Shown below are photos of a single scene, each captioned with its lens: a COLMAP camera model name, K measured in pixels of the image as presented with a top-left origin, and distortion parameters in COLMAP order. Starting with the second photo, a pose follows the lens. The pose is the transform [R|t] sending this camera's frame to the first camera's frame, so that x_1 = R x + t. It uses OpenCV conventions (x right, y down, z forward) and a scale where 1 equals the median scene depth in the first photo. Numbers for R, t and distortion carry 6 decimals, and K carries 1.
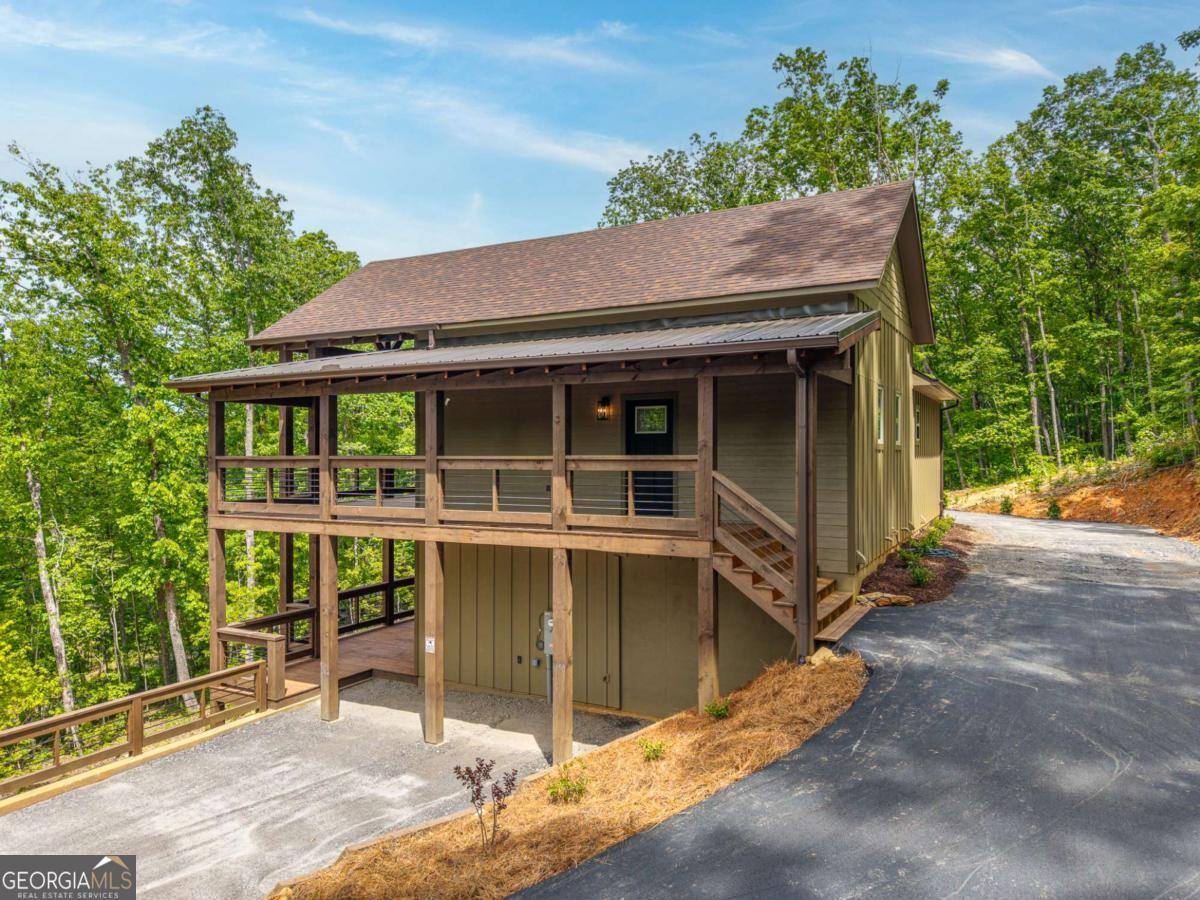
lens RADIAL K [[808.3, 0, 602.7], [0, 808.3, 451.5], [0, 0, 1]] dist [0.028622, -0.026102]
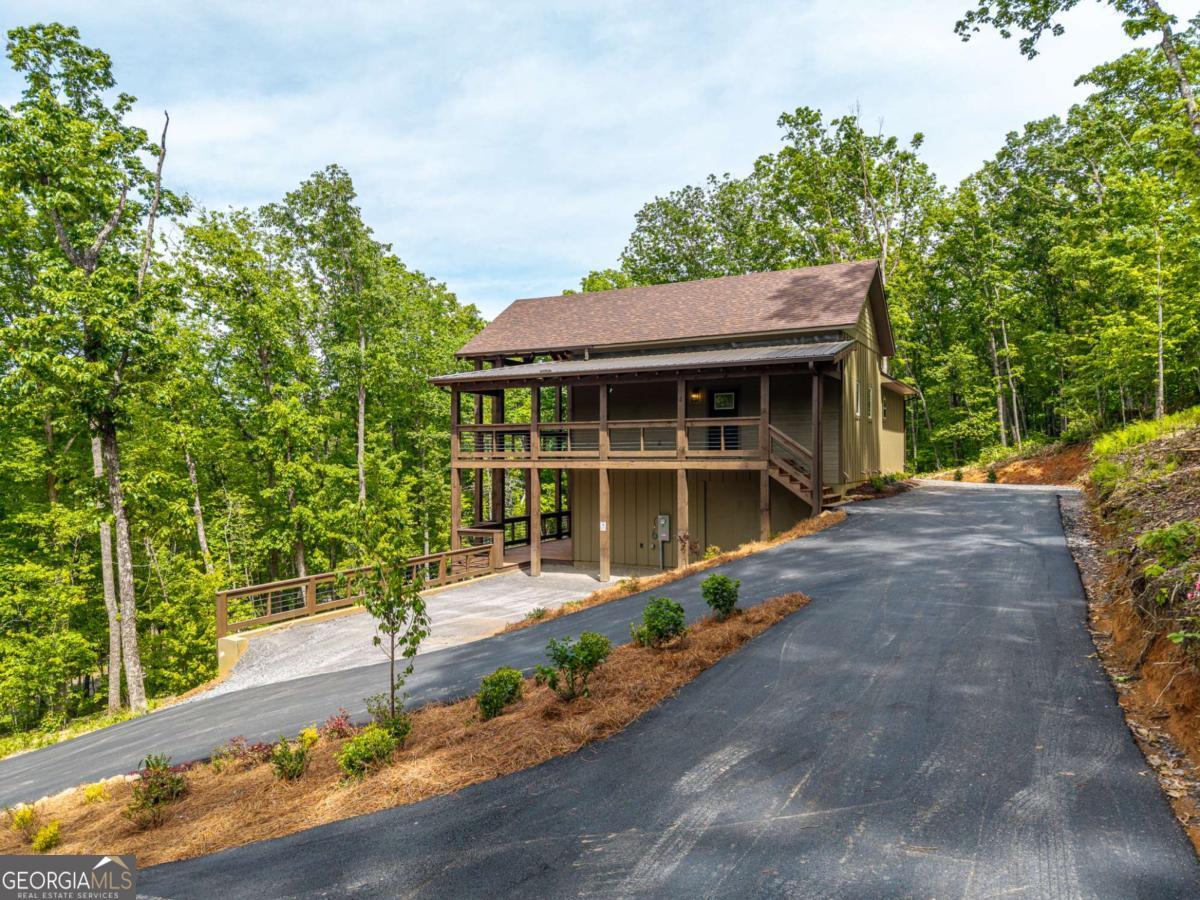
lens RADIAL K [[808.3, 0, 600.7], [0, 808.3, 449.3], [0, 0, 1]] dist [0.028622, -0.026102]
pose [[0.999983, 0.000883, 0.005732, -0.077147], [-0.000839, 0.999970, -0.007729, 0.027674], [-0.005739, 0.007724, 0.999954, -0.259800]]
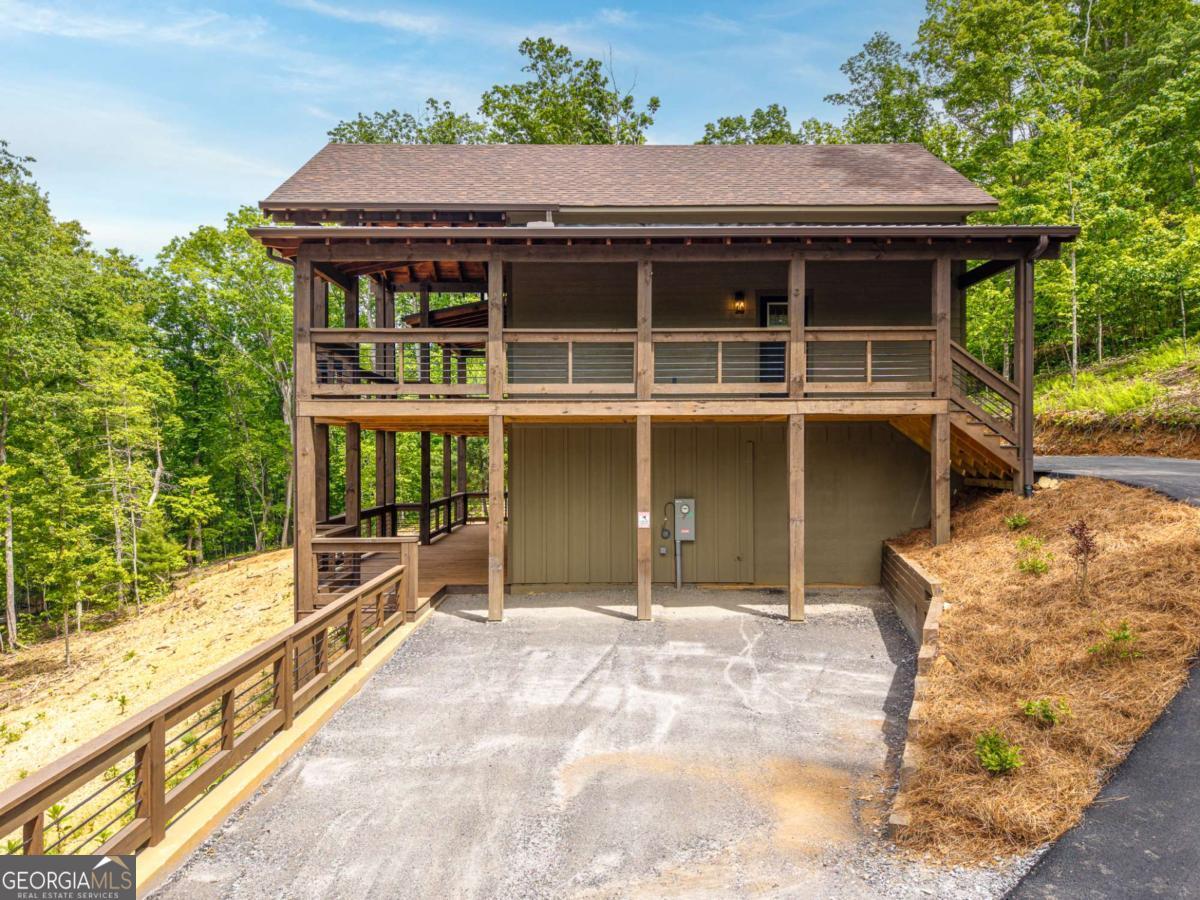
lens RADIAL K [[808.3, 0, 604.0], [0, 808.3, 449.5], [0, 0, 1]] dist [0.028622, -0.026102]
pose [[0.876722, 0.001997, 0.480993, -0.246584], [0.000551, 0.999987, -0.005155, 0.053495], [-0.480997, 0.004785, 0.876709, 0.056748]]
